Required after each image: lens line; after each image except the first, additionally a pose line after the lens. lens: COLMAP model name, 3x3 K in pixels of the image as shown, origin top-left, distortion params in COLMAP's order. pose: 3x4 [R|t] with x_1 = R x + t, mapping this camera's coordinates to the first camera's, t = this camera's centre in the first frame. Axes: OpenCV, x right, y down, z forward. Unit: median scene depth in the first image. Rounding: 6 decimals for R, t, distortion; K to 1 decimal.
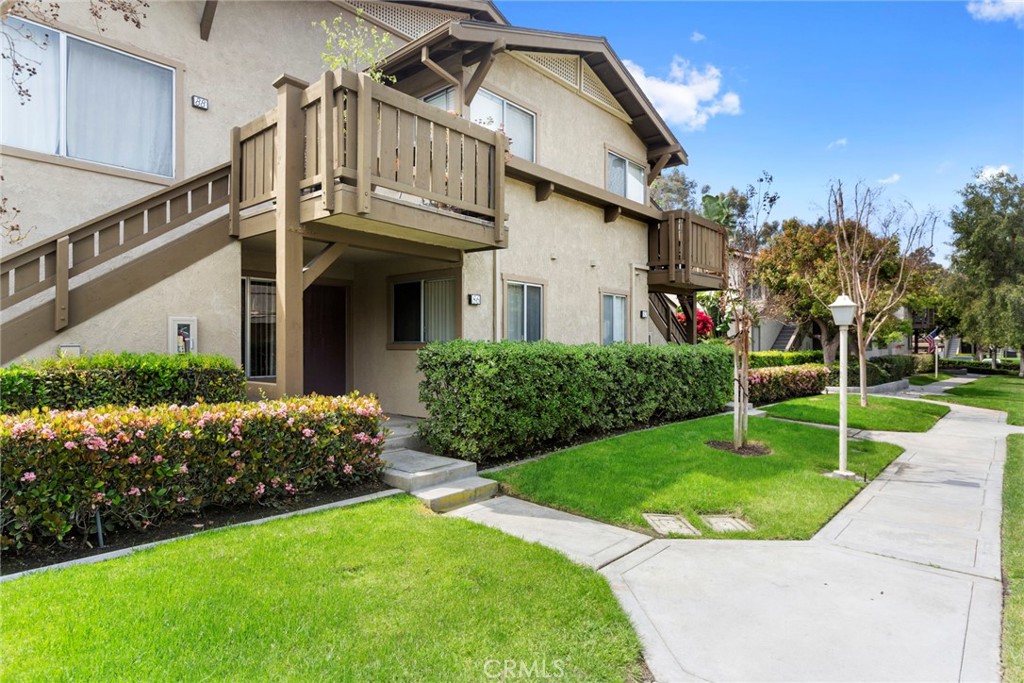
lens RADIAL K [[562.0, 0, 515.5], [0, 562.0, 343.7], [0, 0, 1]] dist [0.006348, 0.001046]
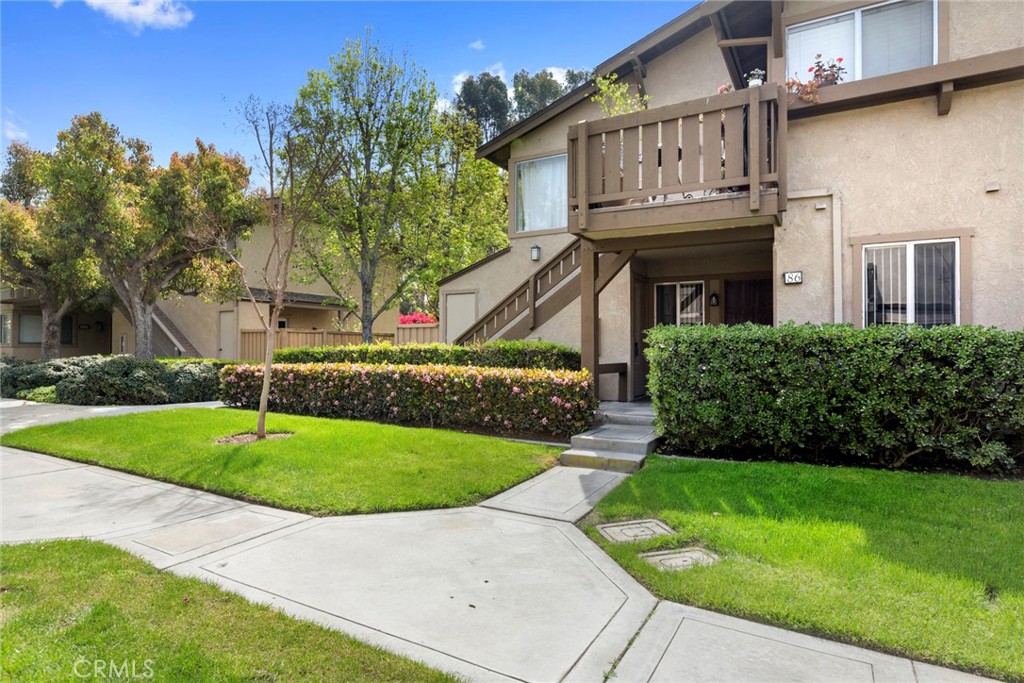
lens RADIAL K [[562.0, 0, 513.8], [0, 562.0, 341.3], [0, 0, 1]] dist [0.006348, 0.001046]
pose [[0.190767, -0.024216, -0.981337, 0.974074], [-0.001079, 0.999690, -0.024879, 0.055966], [0.981635, 0.005805, 0.190681, 0.606565]]
